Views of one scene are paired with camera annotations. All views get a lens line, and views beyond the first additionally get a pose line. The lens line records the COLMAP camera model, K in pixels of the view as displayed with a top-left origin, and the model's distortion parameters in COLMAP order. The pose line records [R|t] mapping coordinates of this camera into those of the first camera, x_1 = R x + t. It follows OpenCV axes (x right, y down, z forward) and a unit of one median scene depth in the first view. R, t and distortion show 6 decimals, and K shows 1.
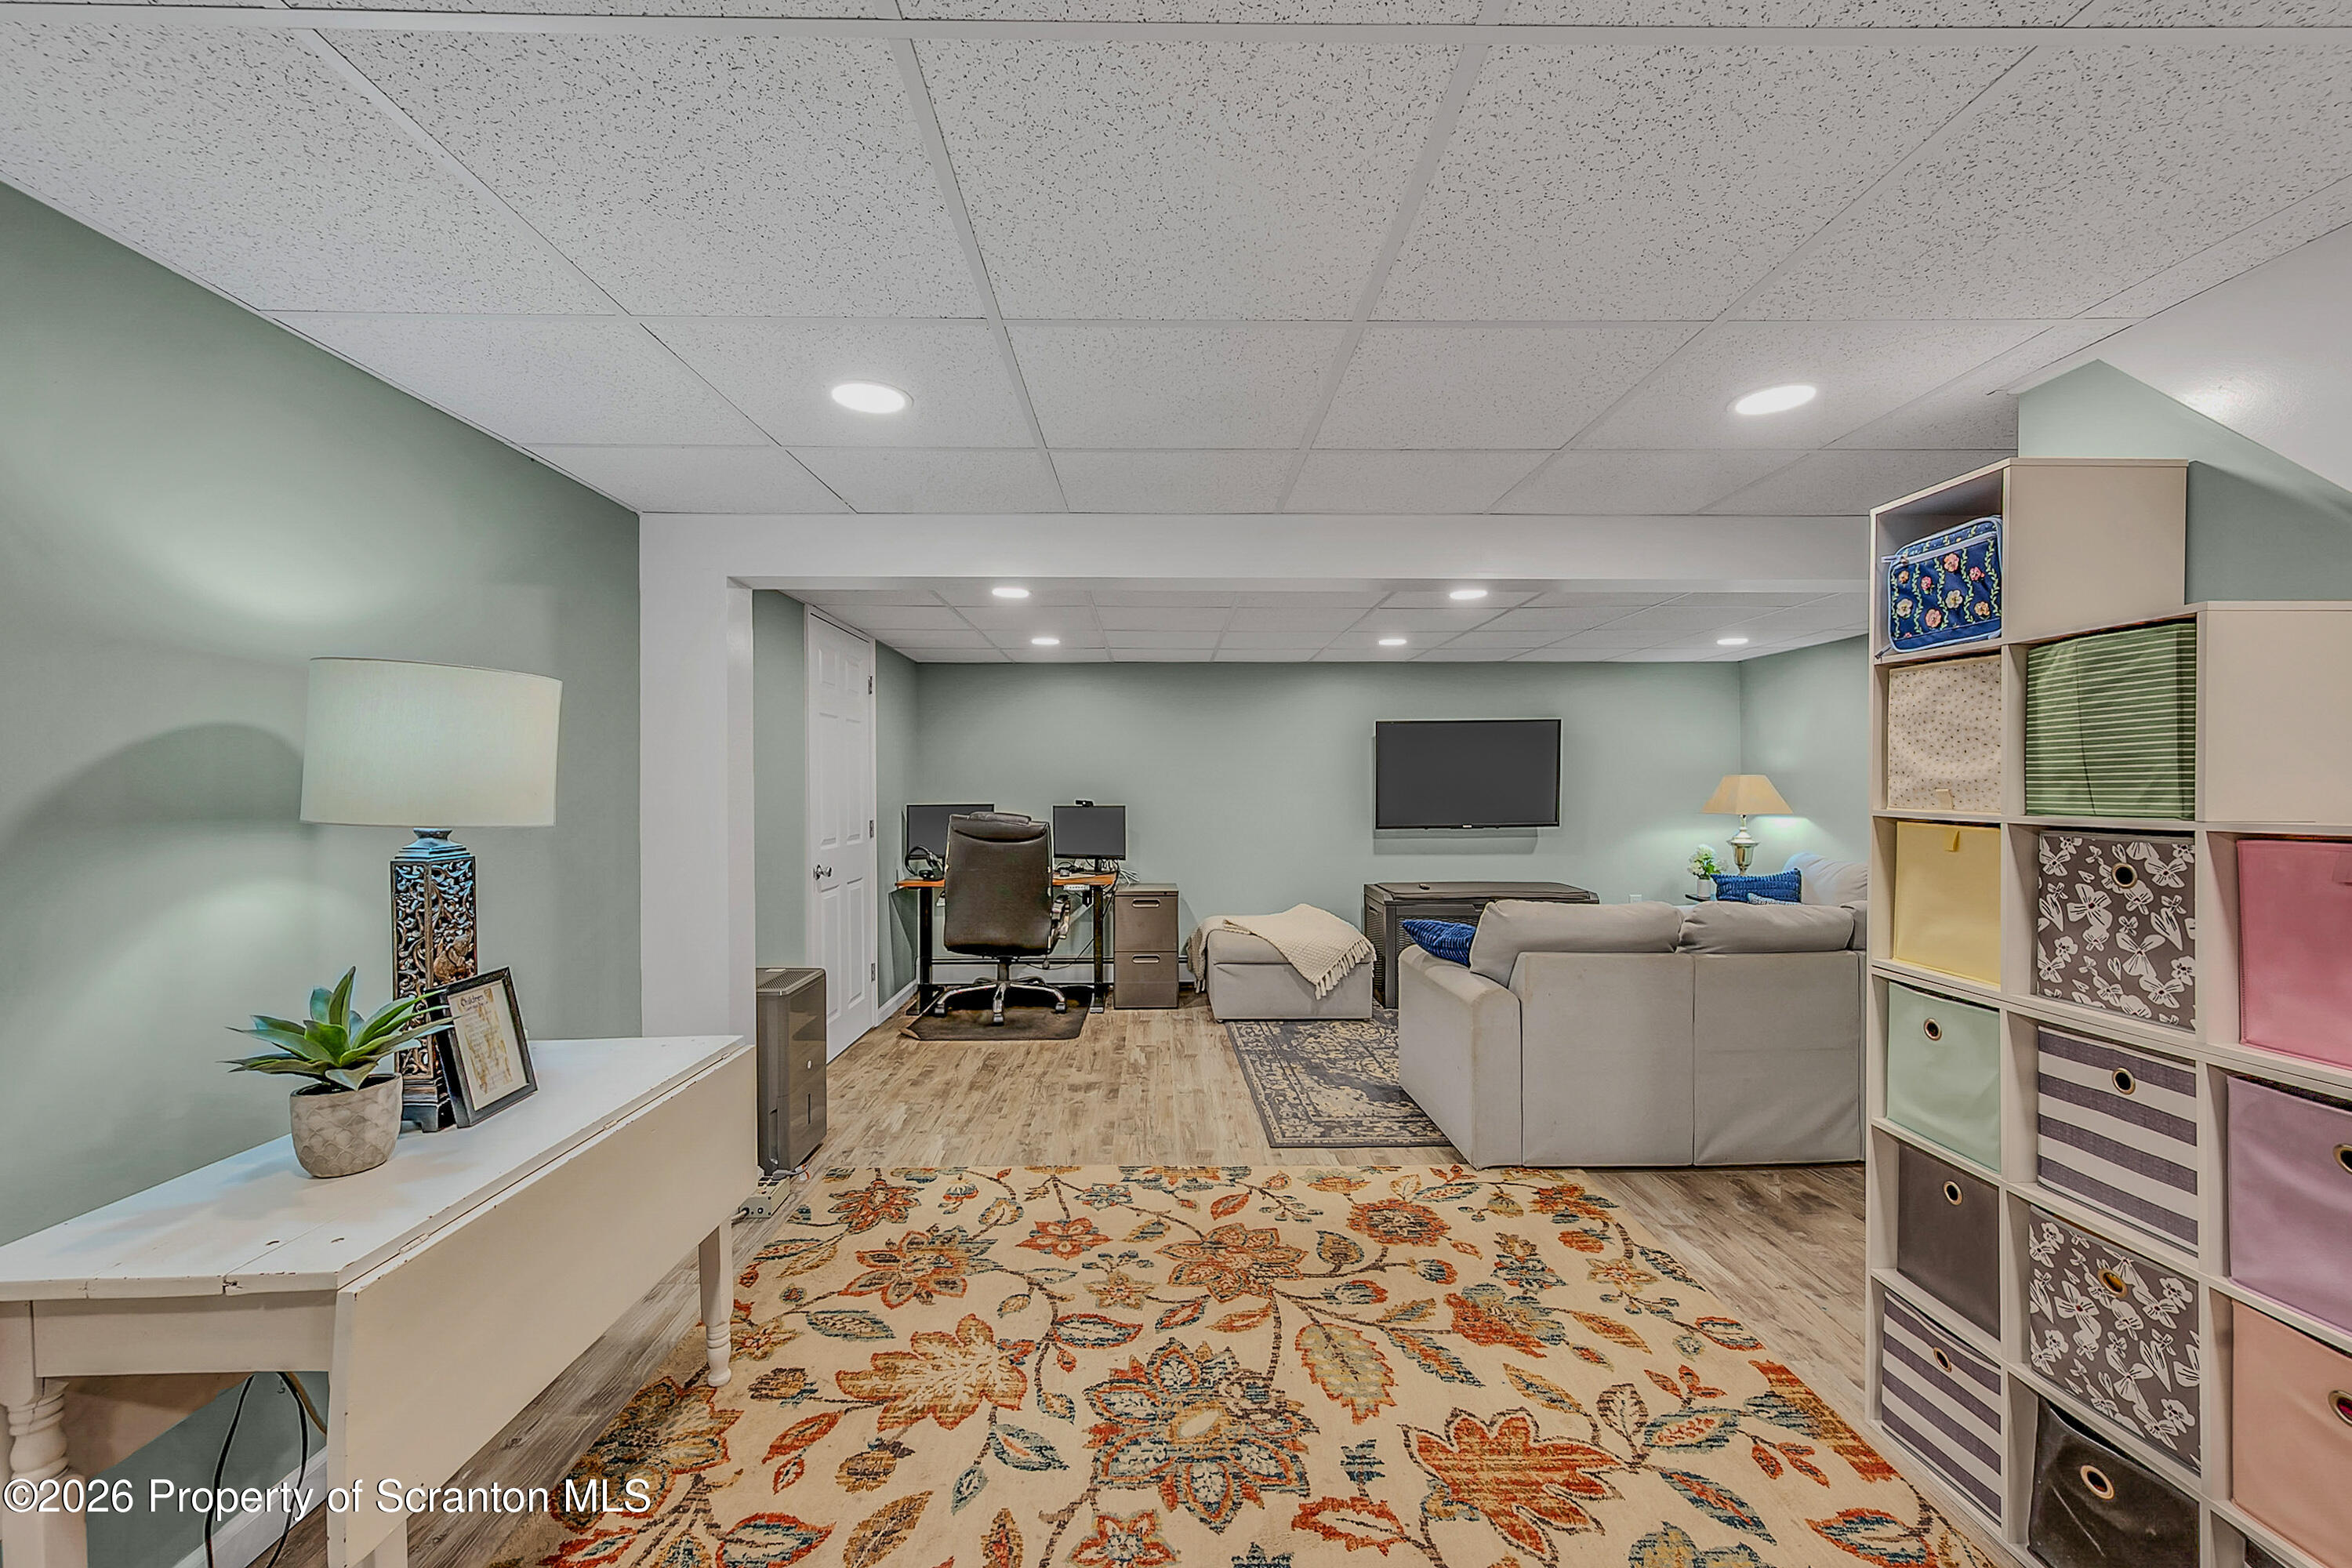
lens RADIAL K [[944.5, 0, 1174.5], [0, 944.5, 801.5], [0, 0, 1]] dist [-0.000726, 0.000299]
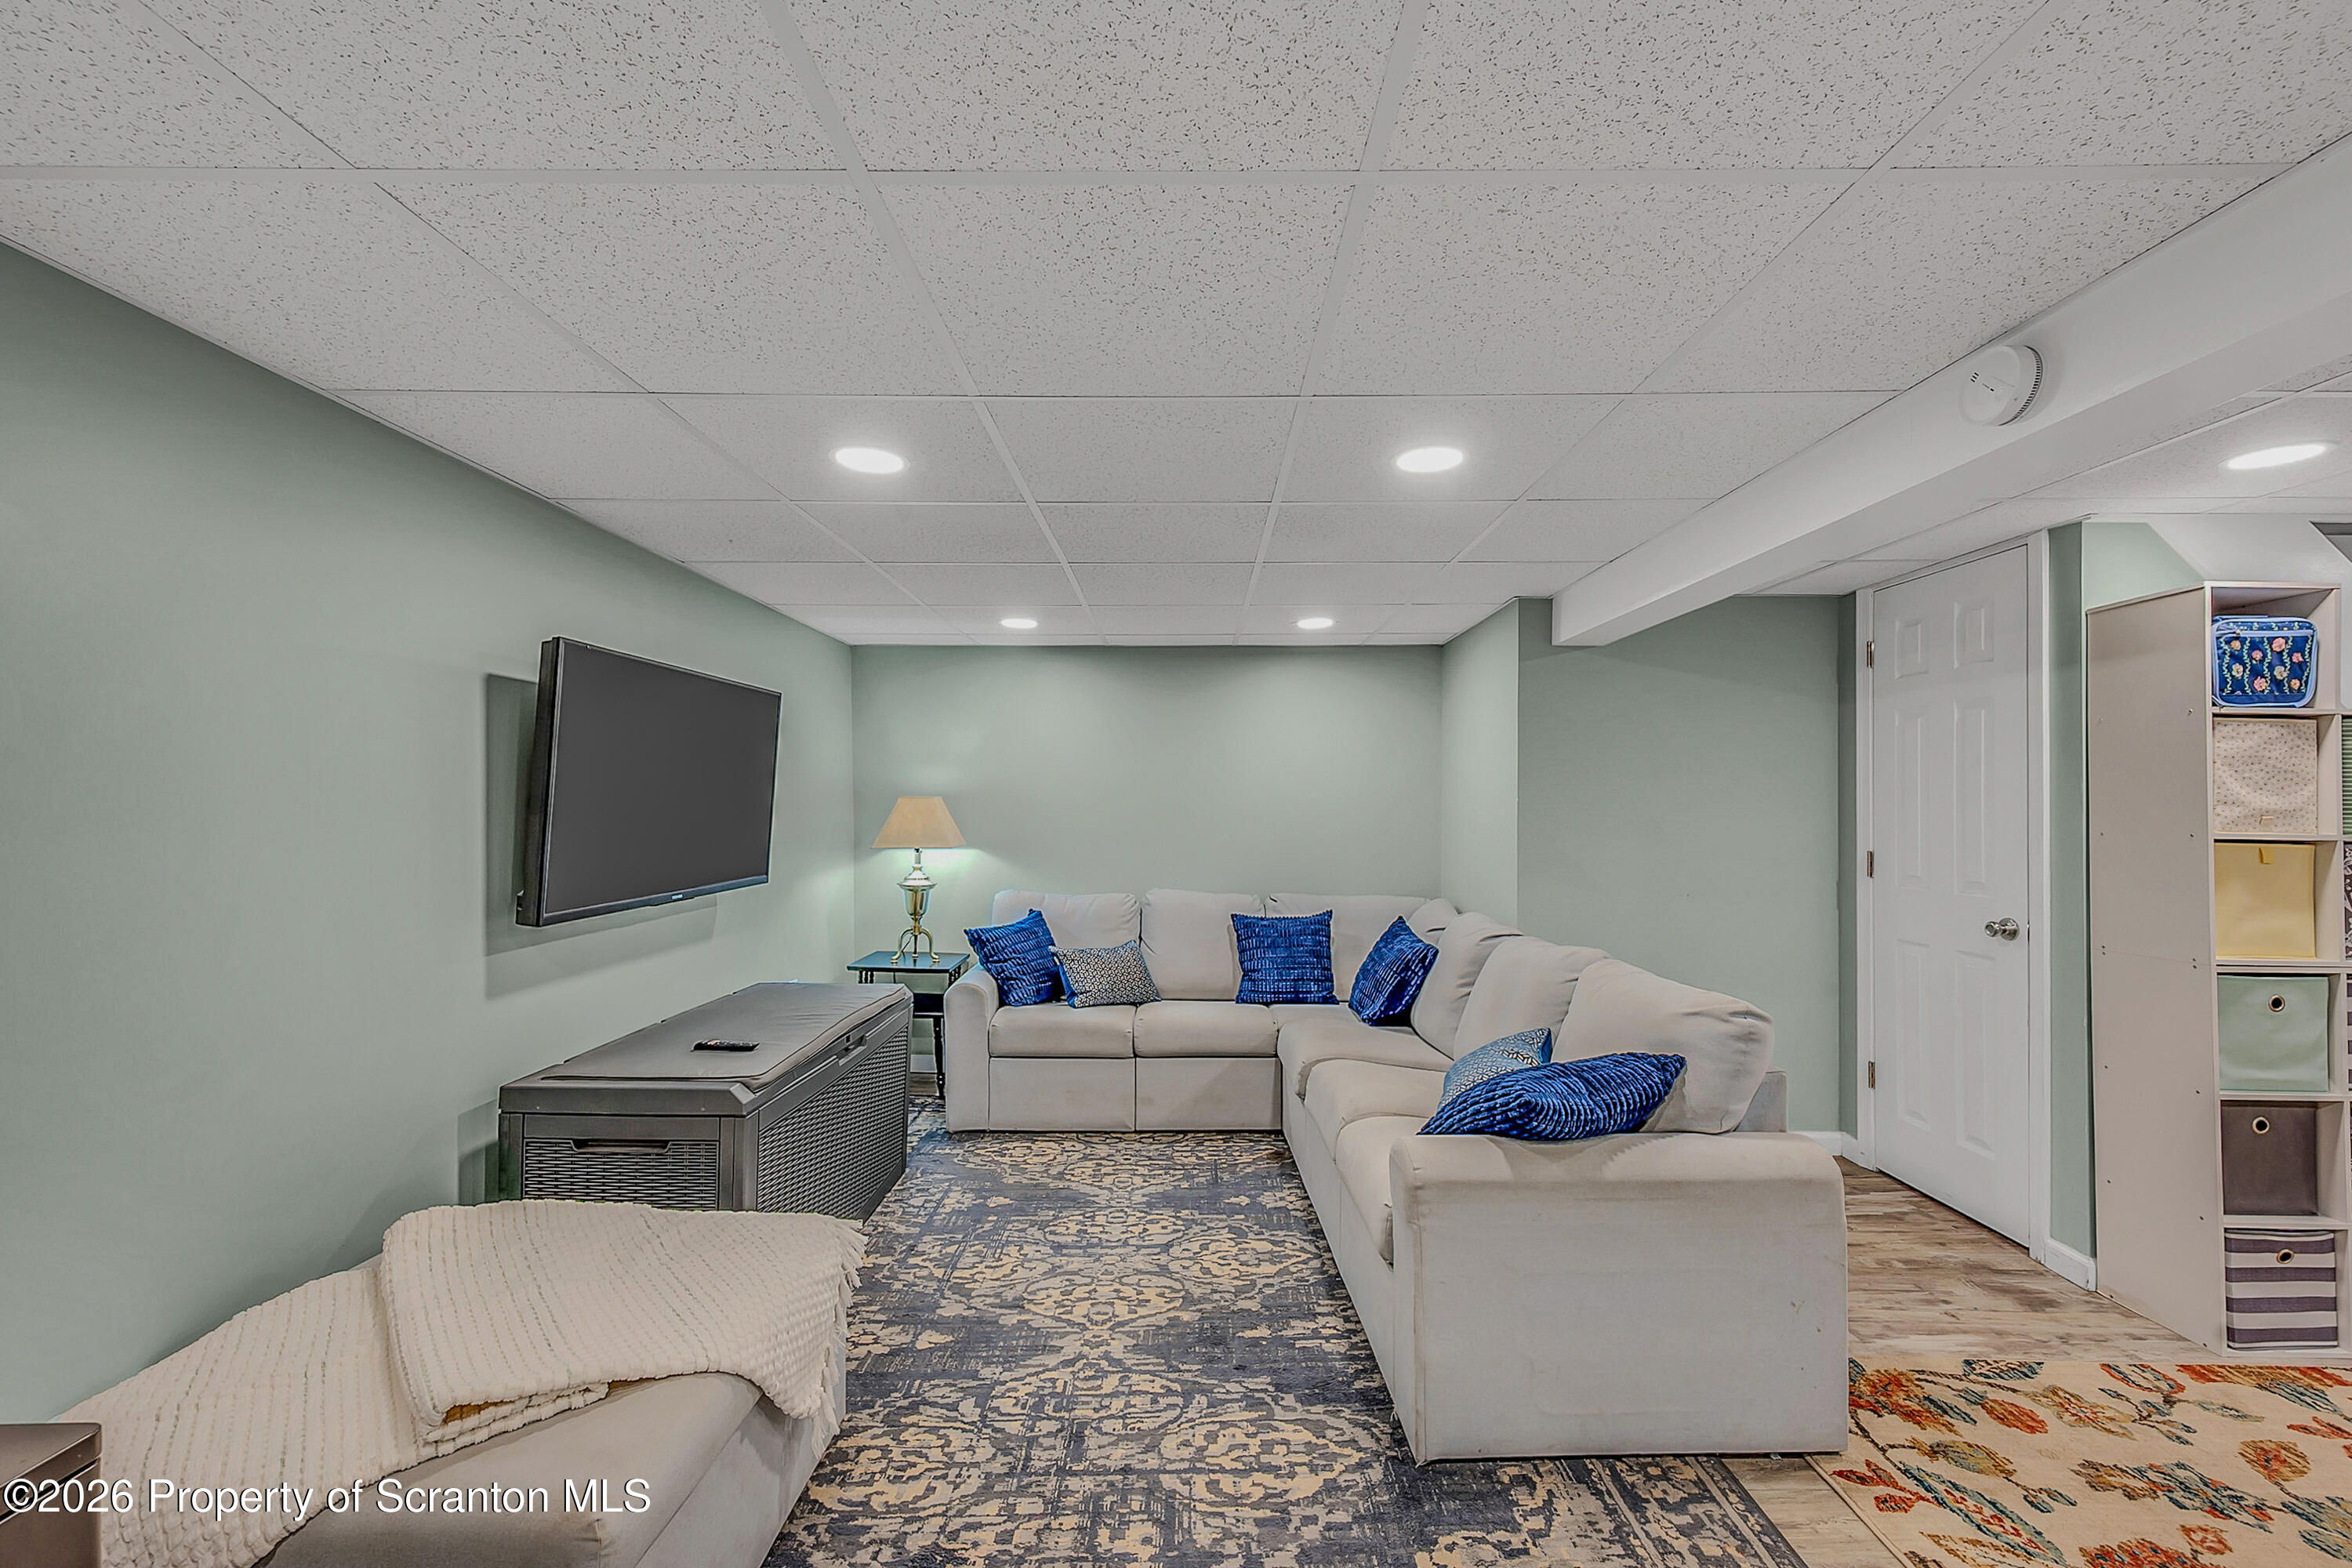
lens RADIAL K [[944.5, 0, 1174.5], [0, 944.5, 801.5], [0, 0, 1]] dist [-0.000726, 0.000299]
pose [[0.020585, 0.007899, 0.999757, -0.494895], [0.015903, 0.999840, -0.008227, -0.044947], [-0.999662, 0.016069, 0.020456, 2.373719]]
